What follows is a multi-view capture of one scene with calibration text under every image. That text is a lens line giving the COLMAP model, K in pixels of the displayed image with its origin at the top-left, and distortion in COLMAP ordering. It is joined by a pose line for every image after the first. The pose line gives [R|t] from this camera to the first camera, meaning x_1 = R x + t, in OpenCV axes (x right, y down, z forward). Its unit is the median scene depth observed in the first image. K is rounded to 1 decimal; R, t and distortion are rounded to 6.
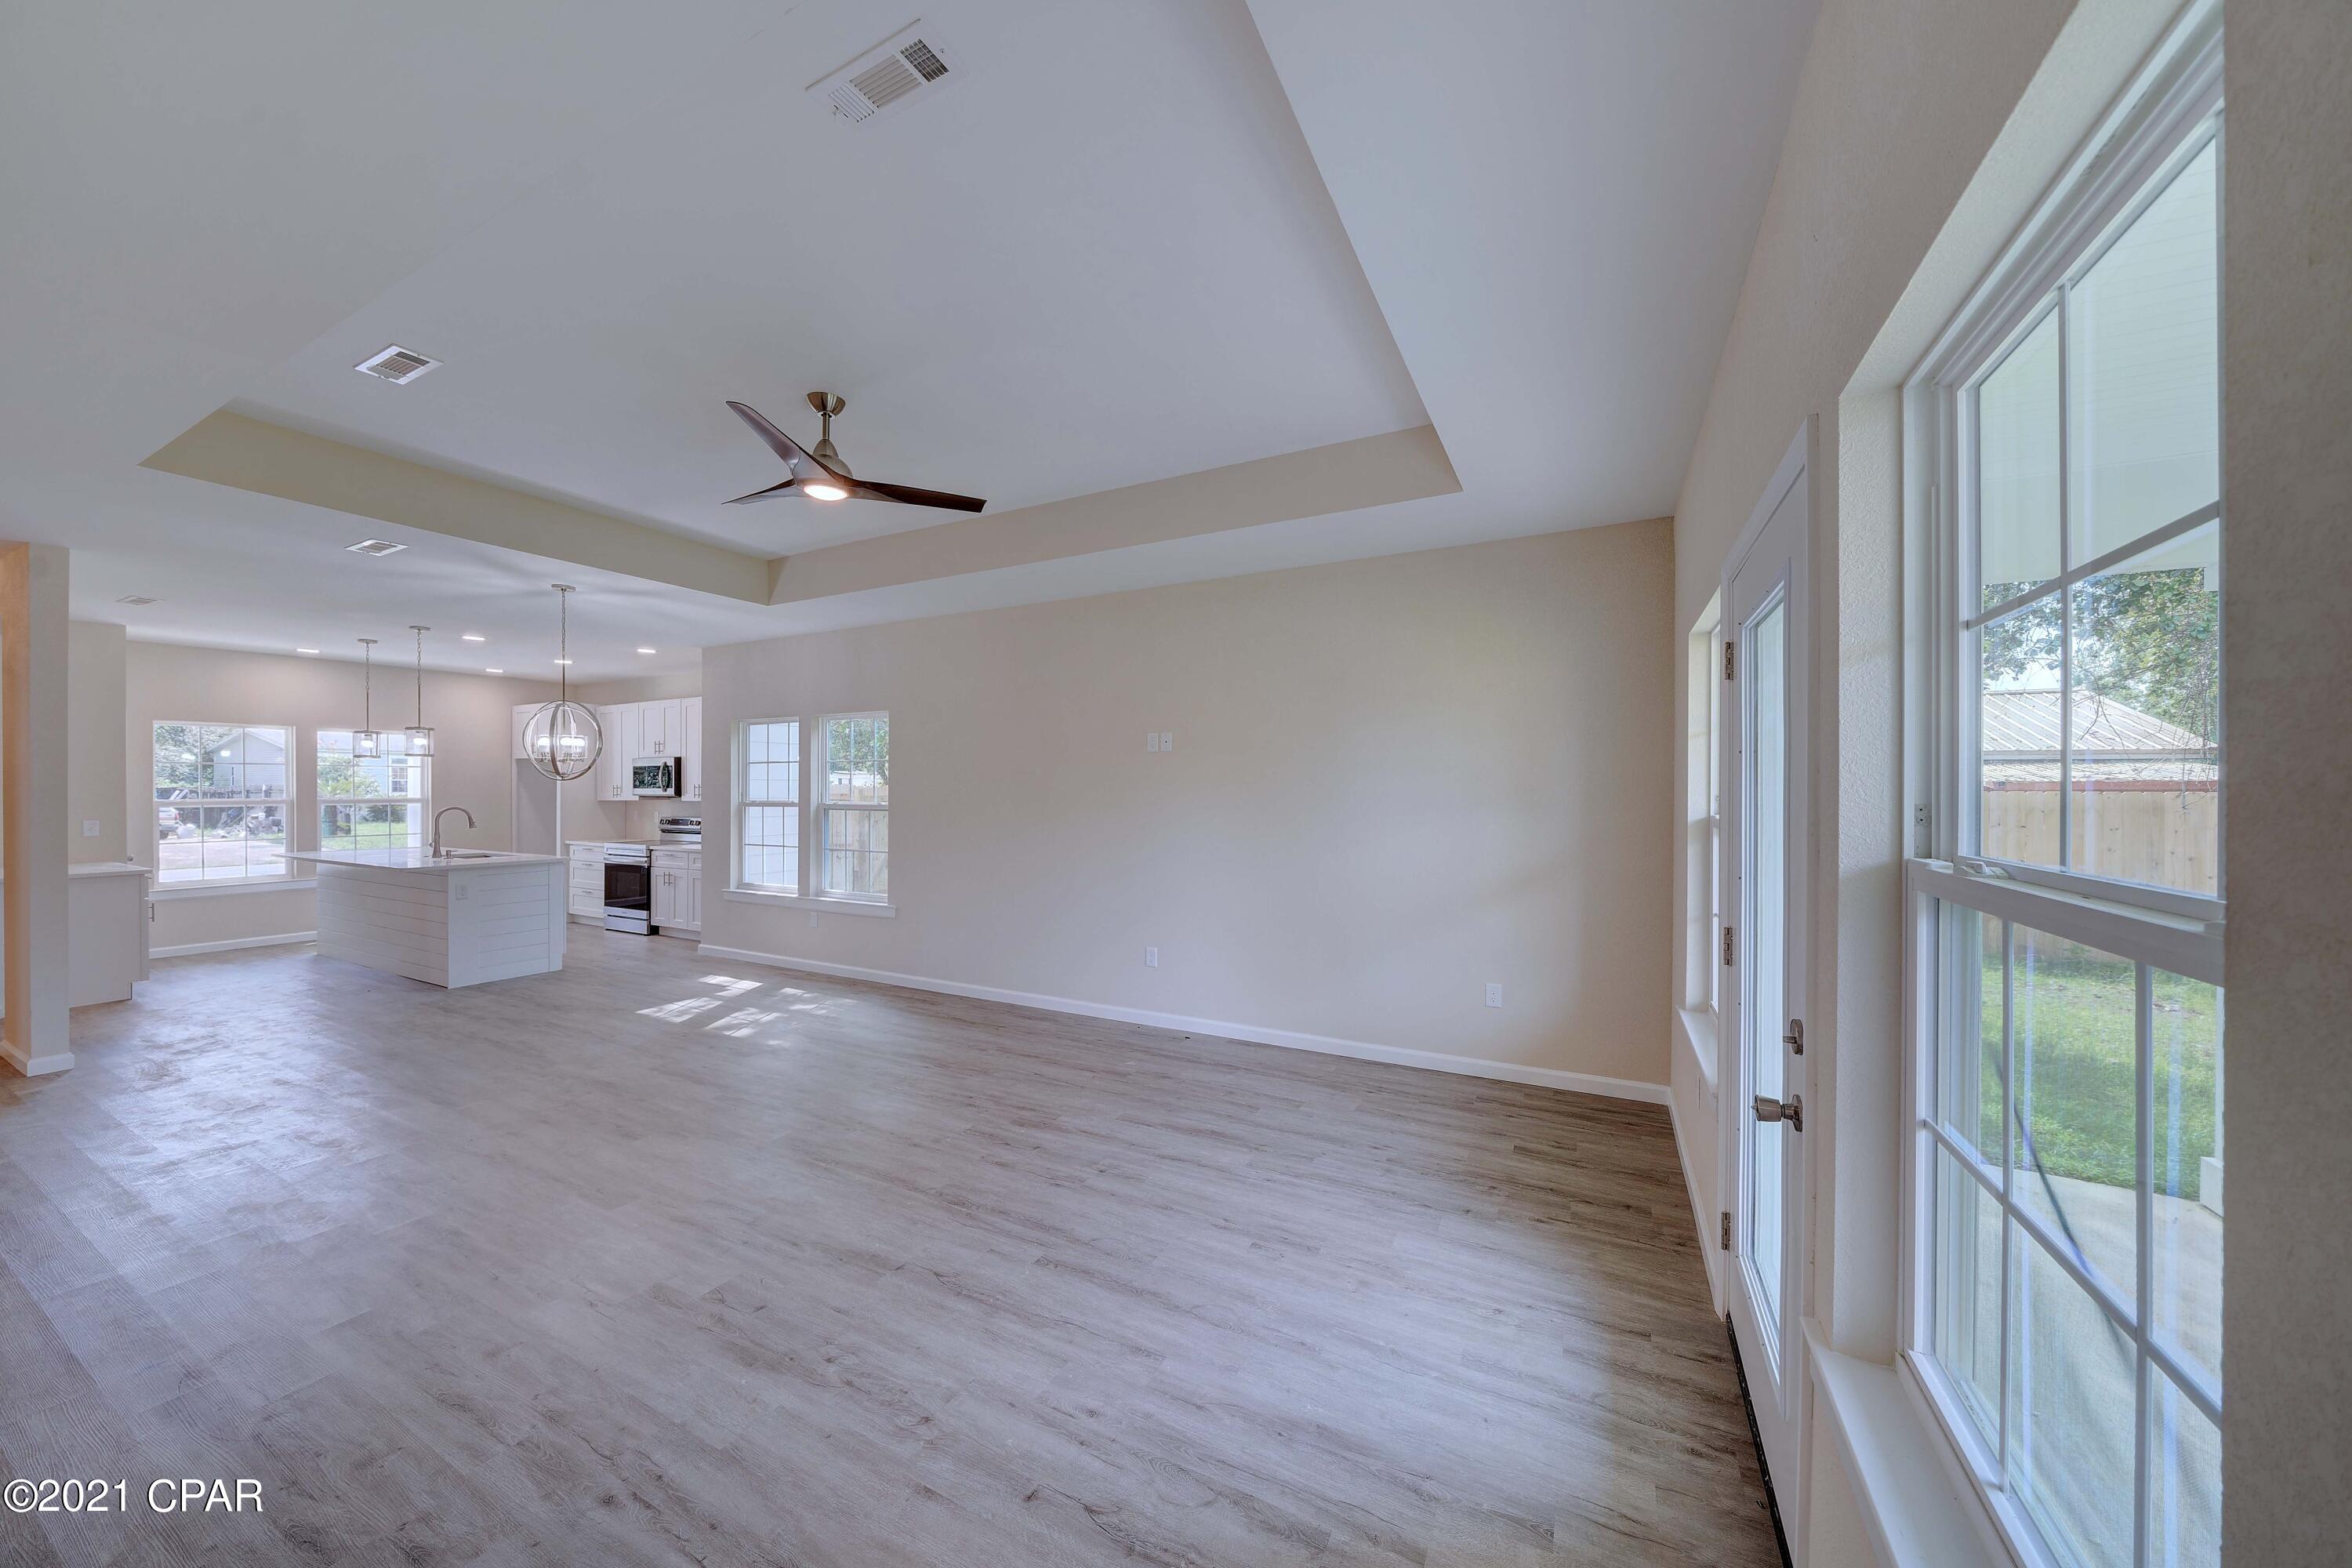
lens RADIAL K [[809.5, 0, 1156.1], [0, 809.5, 790.6], [0, 0, 1]] dist [-0.001759, -0.000167]
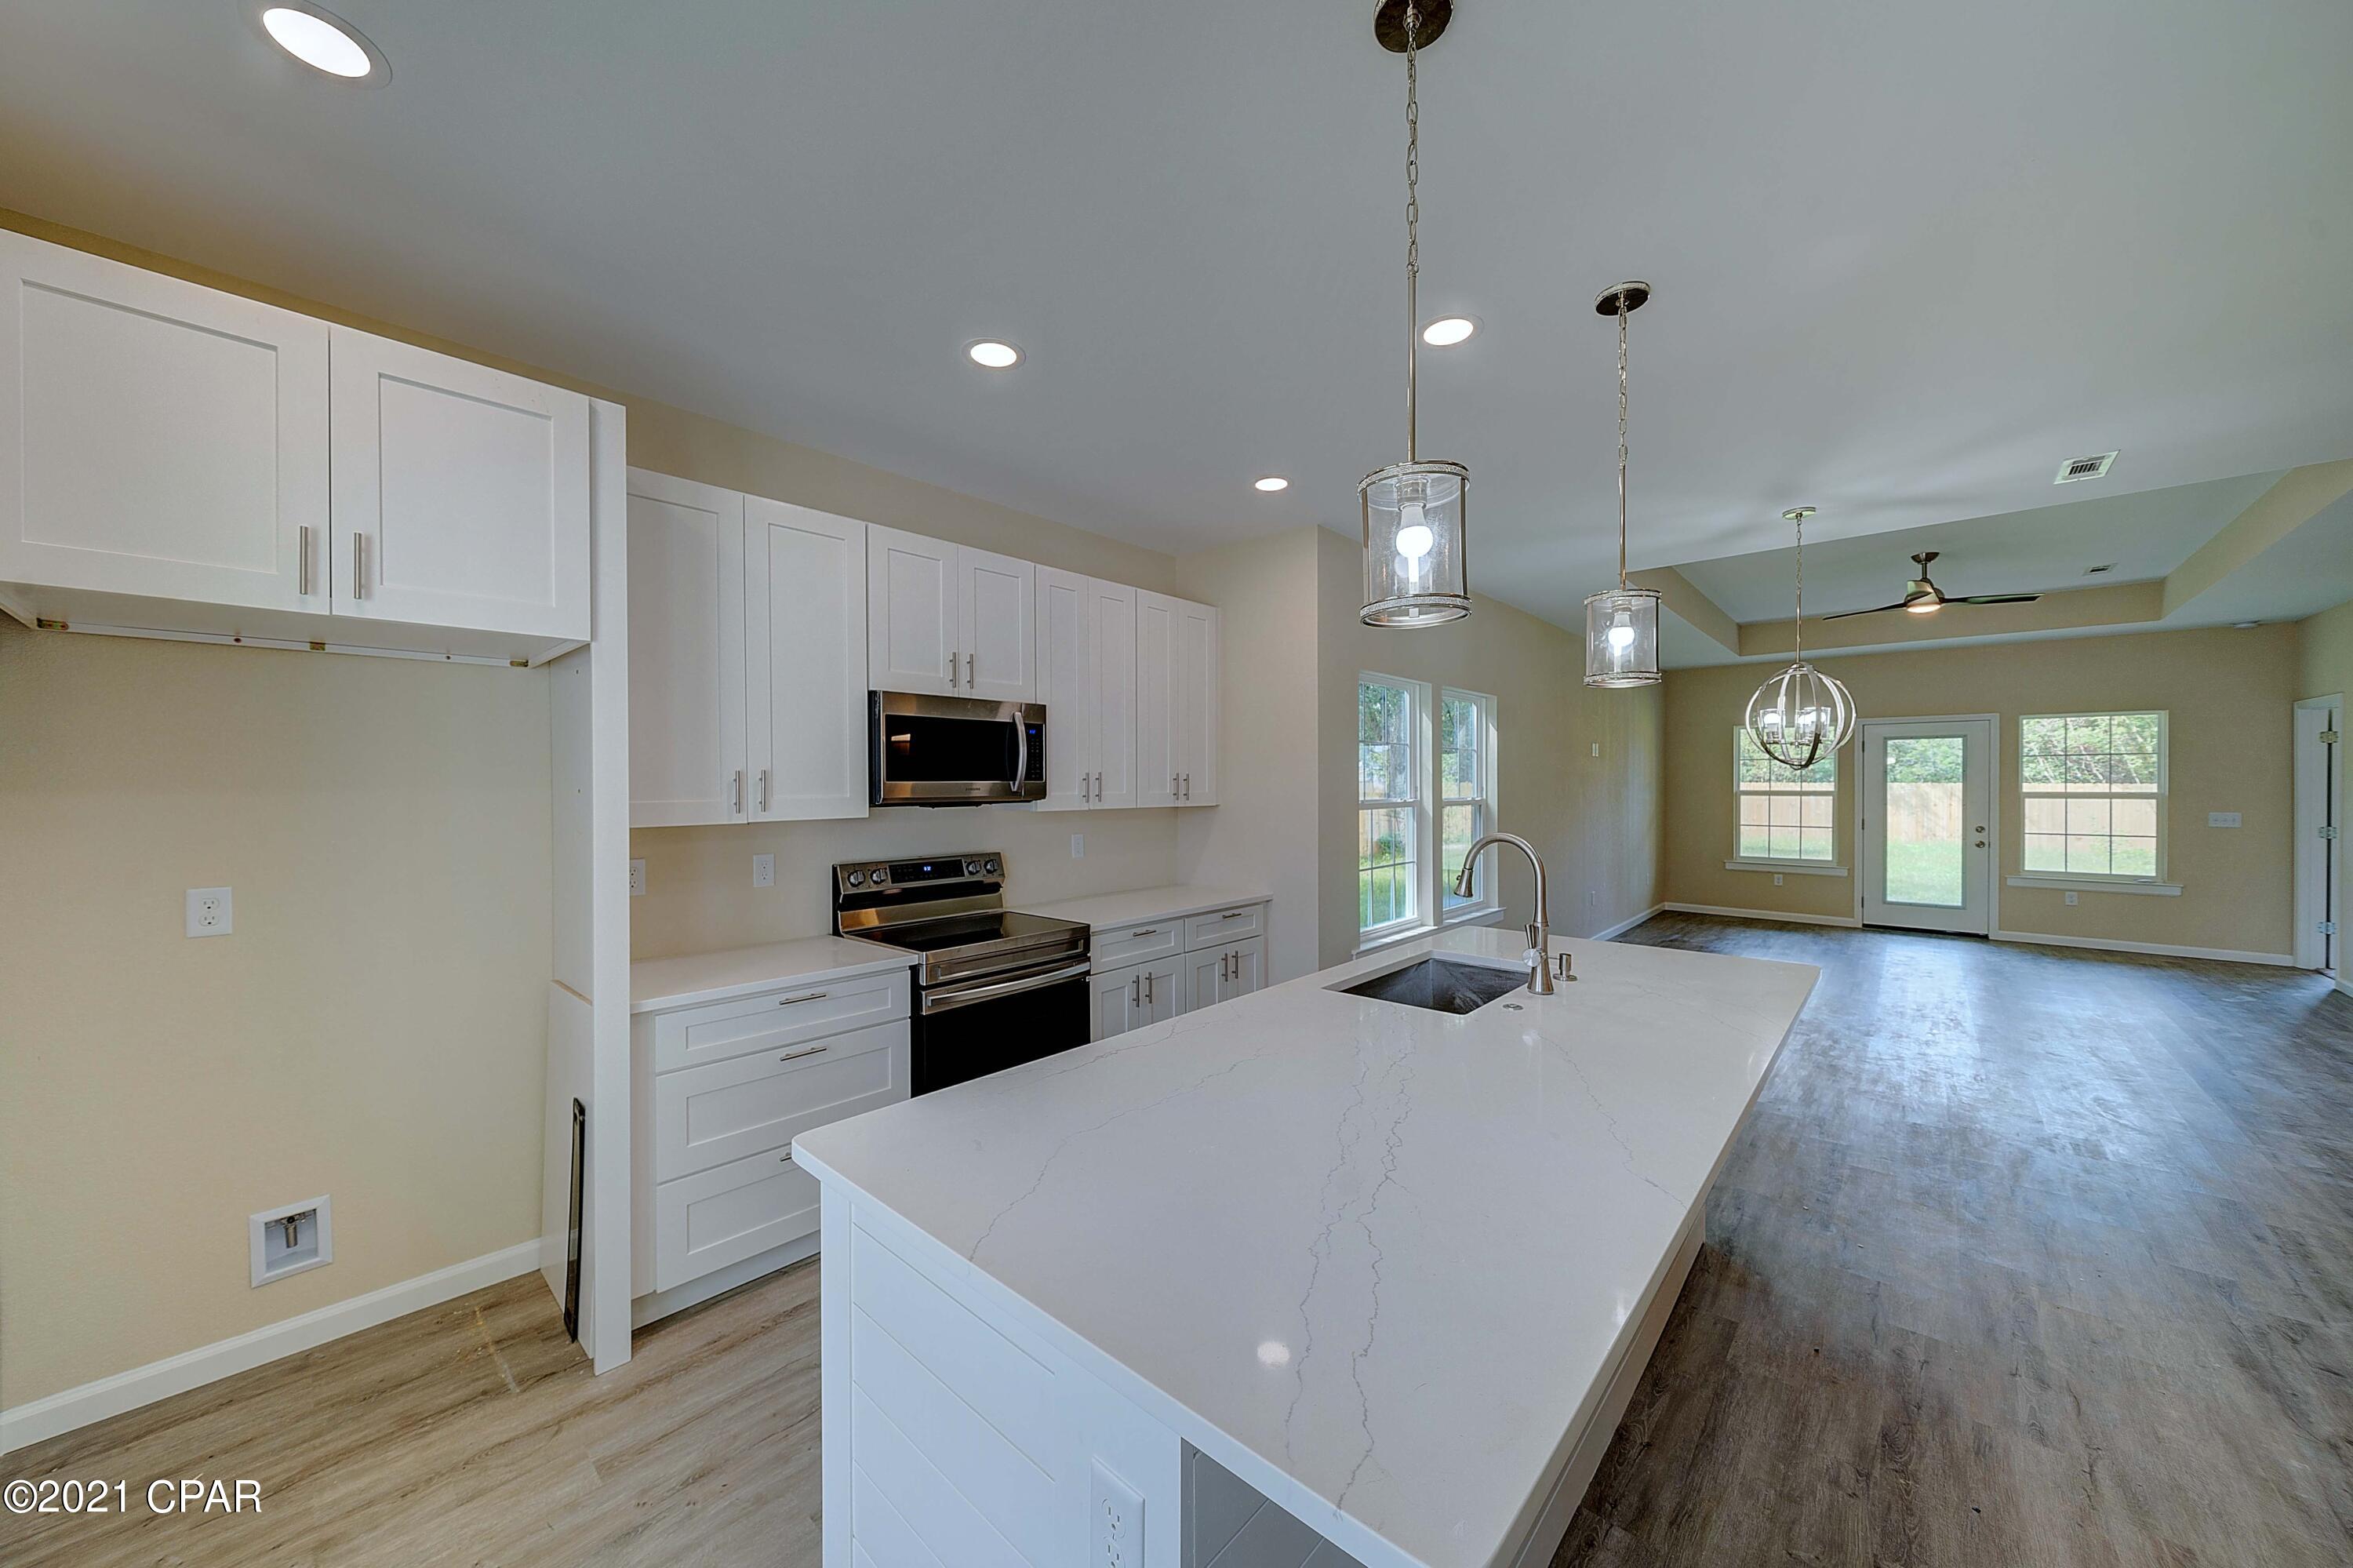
lens RADIAL K [[825.4, 0, 1171.1], [0, 825.4, 787.9], [0, 0, 1]] dist [-0.000544, -0.000030]
pose [[0.241635, -0.005221, 0.970353, -1.761968], [0.003860, 0.999983, 0.004419, -0.002034], [-0.970360, 0.002678, 0.241651, 1.502338]]
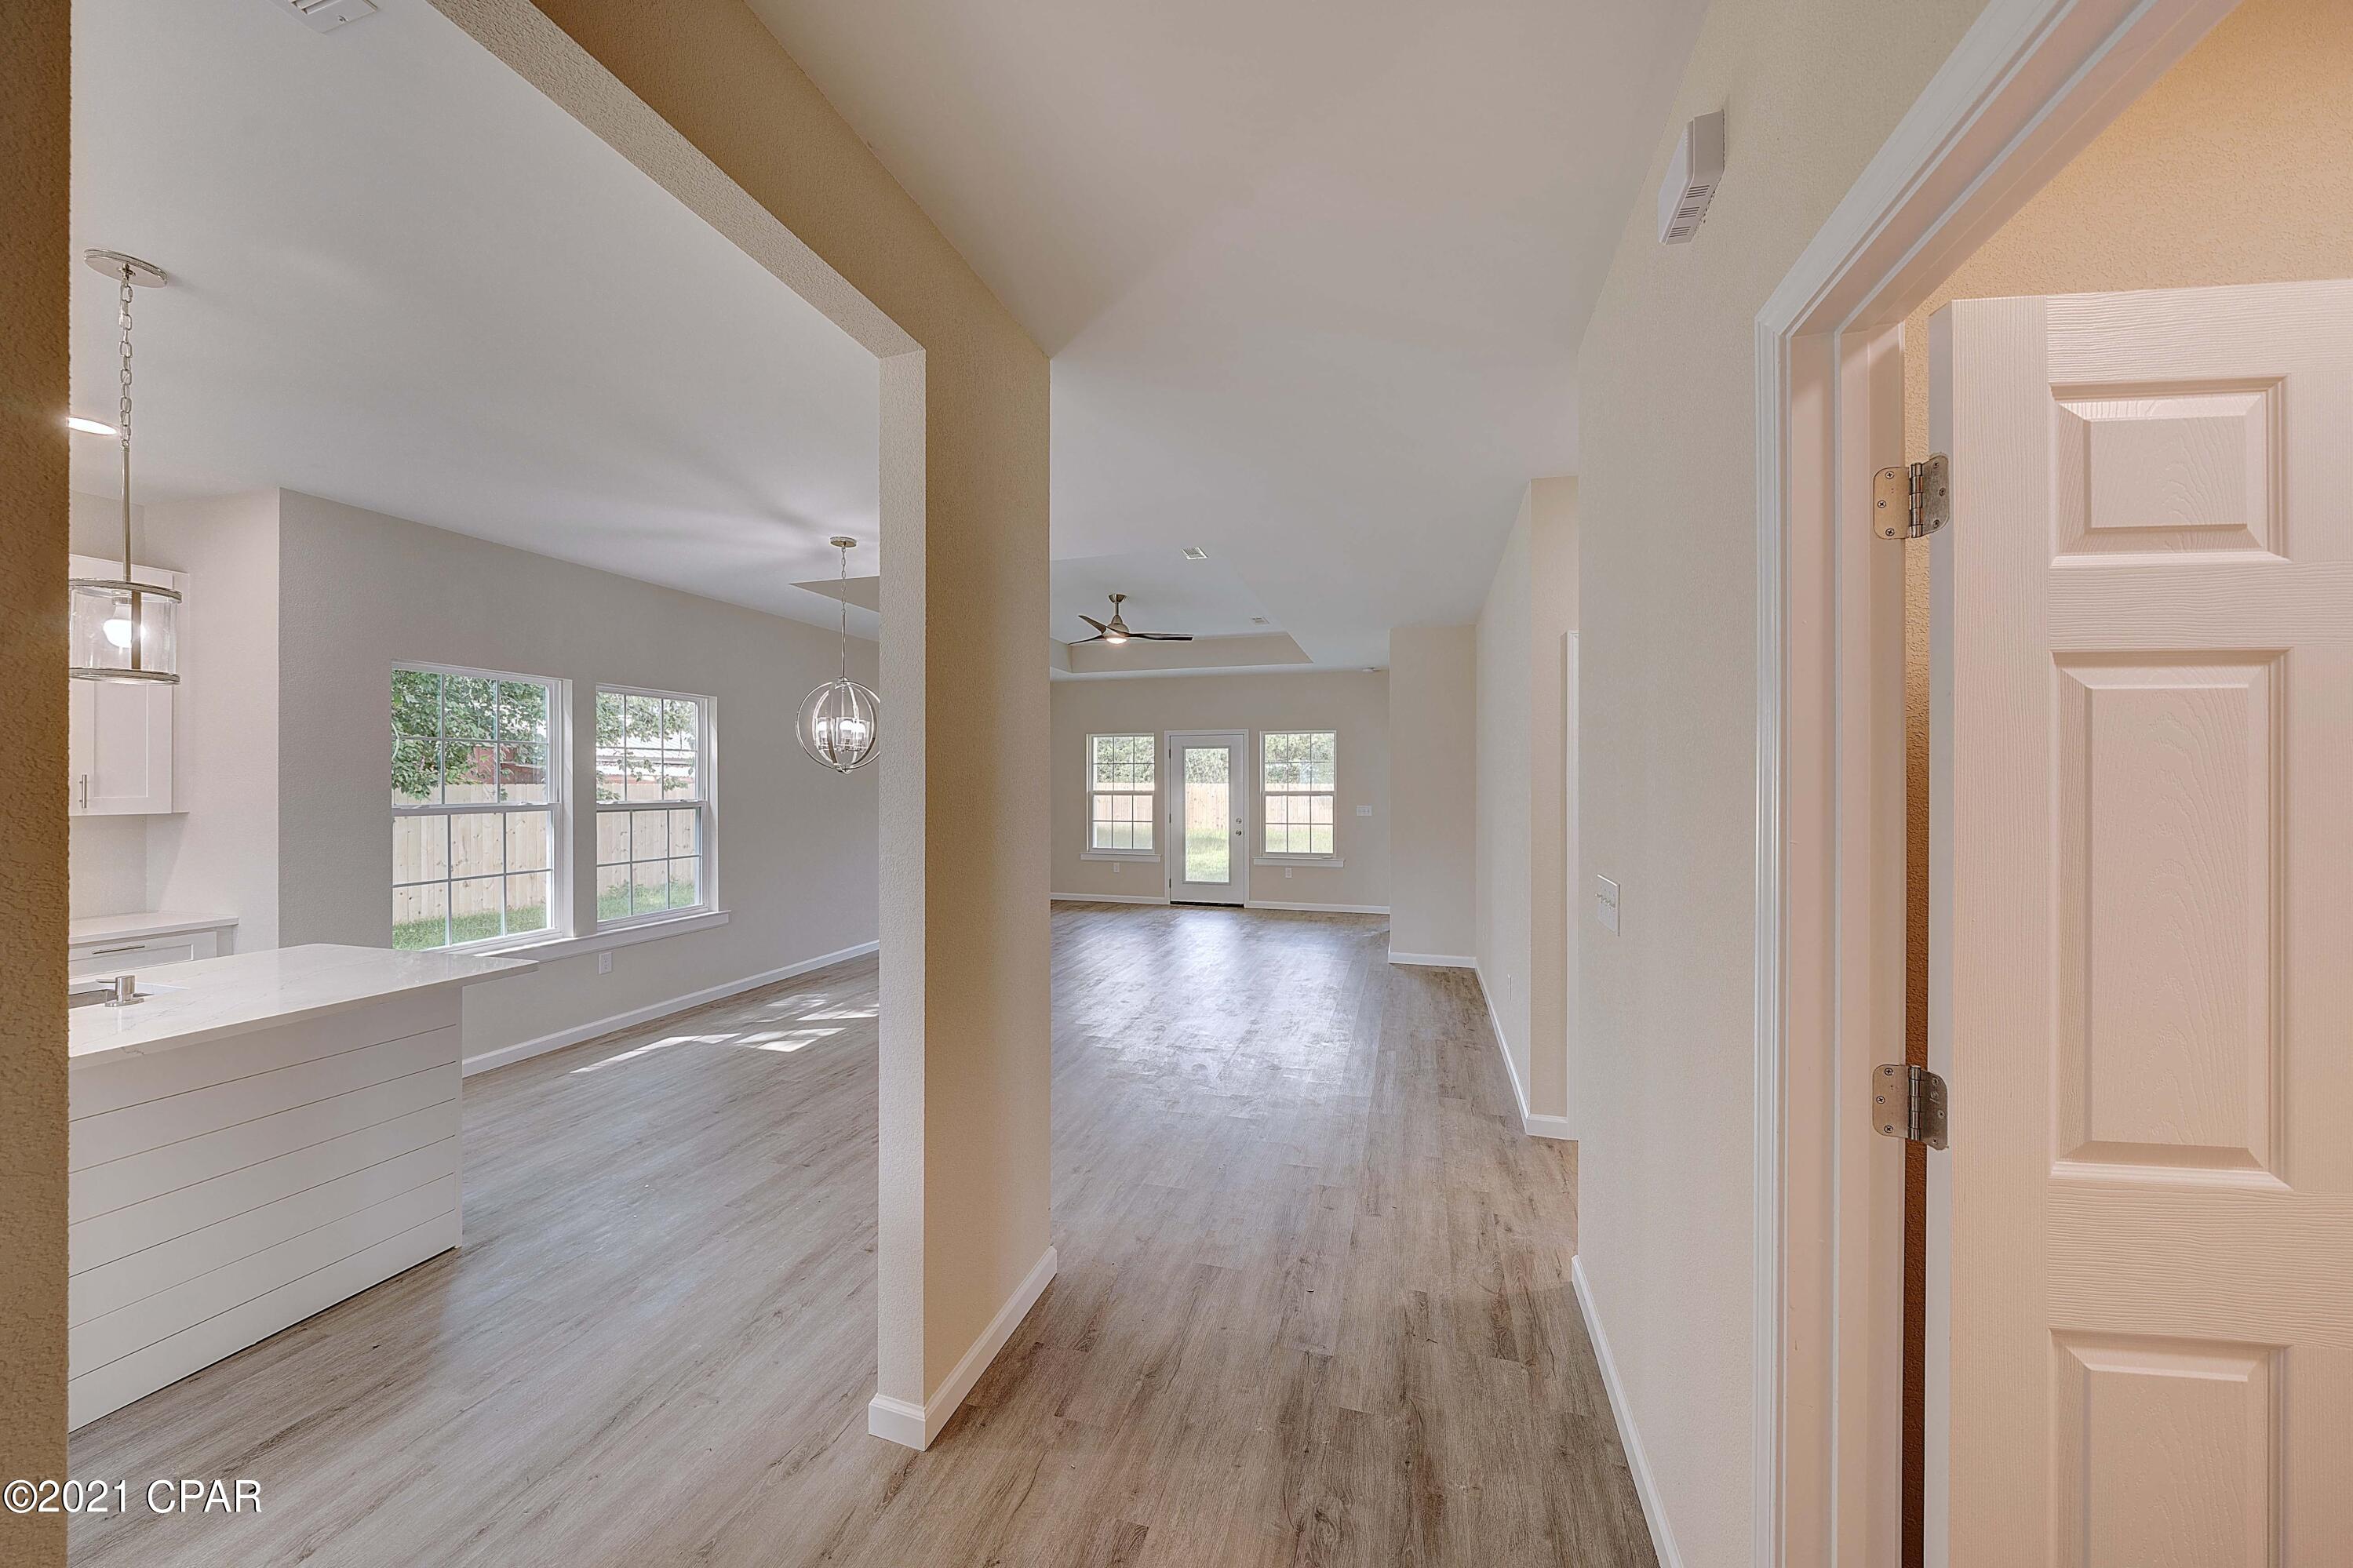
lens RADIAL K [[828.1, 0, 1161.7], [0, 828.1, 780.3], [0, 0, 1]] dist [-0.000085, 0.000003]
pose [[-0.196613, 0.003863, 0.980474, -1.776607], [0.004814, 0.999984, -0.002974, -0.001996], [-0.980469, 0.004136, -0.196629, 0.921815]]
